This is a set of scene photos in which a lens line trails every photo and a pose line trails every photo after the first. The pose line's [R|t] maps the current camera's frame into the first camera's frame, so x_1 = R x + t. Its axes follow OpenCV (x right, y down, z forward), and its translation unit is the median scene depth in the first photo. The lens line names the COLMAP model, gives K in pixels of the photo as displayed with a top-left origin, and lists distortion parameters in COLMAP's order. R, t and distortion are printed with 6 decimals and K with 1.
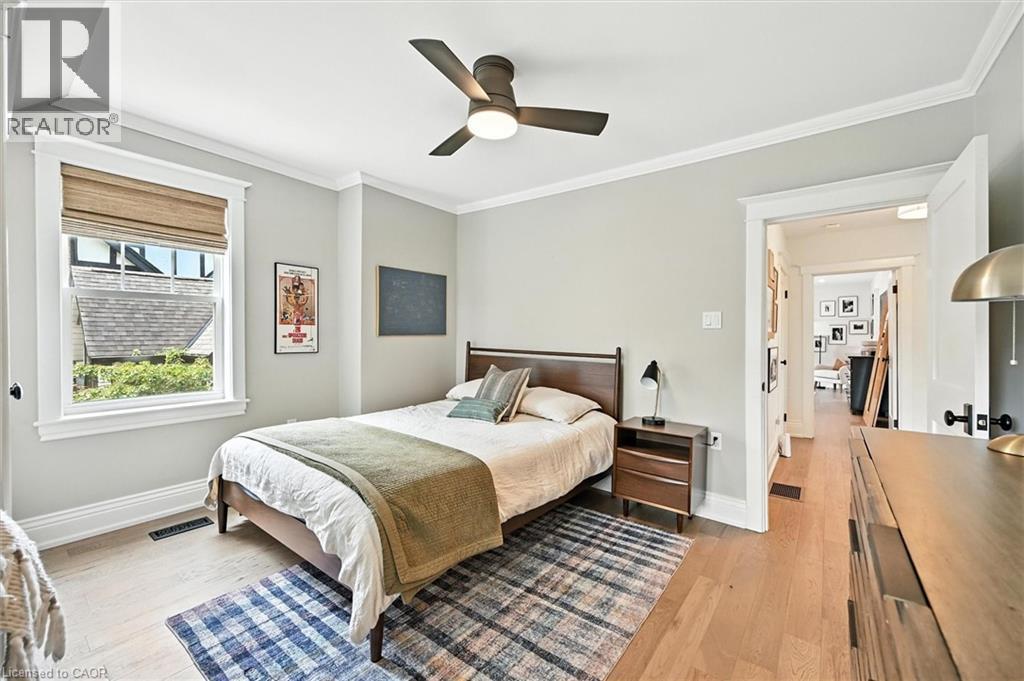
lens RADIAL K [[408.3, 0, 512.0], [0, 408.3, 340.5], [0, 0, 1]] dist [-0.003021, -0.000194]
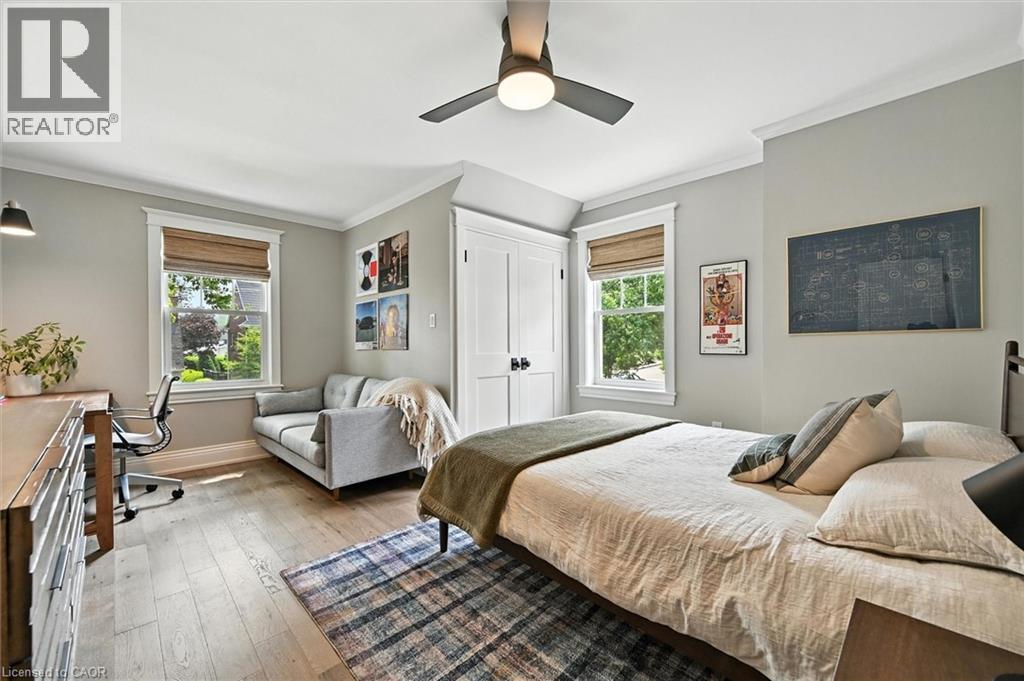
lens RADIAL K [[407.9, 0, 511.8], [0, 407.9, 344.9], [0, 0, 1]] dist [-0.000745, -0.000080]
pose [[-0.136755, -0.001700, -0.990604, 0.513605], [-0.007725, 0.999970, -0.000650, 0.013351], [0.990575, 0.007564, -0.136764, 0.670238]]
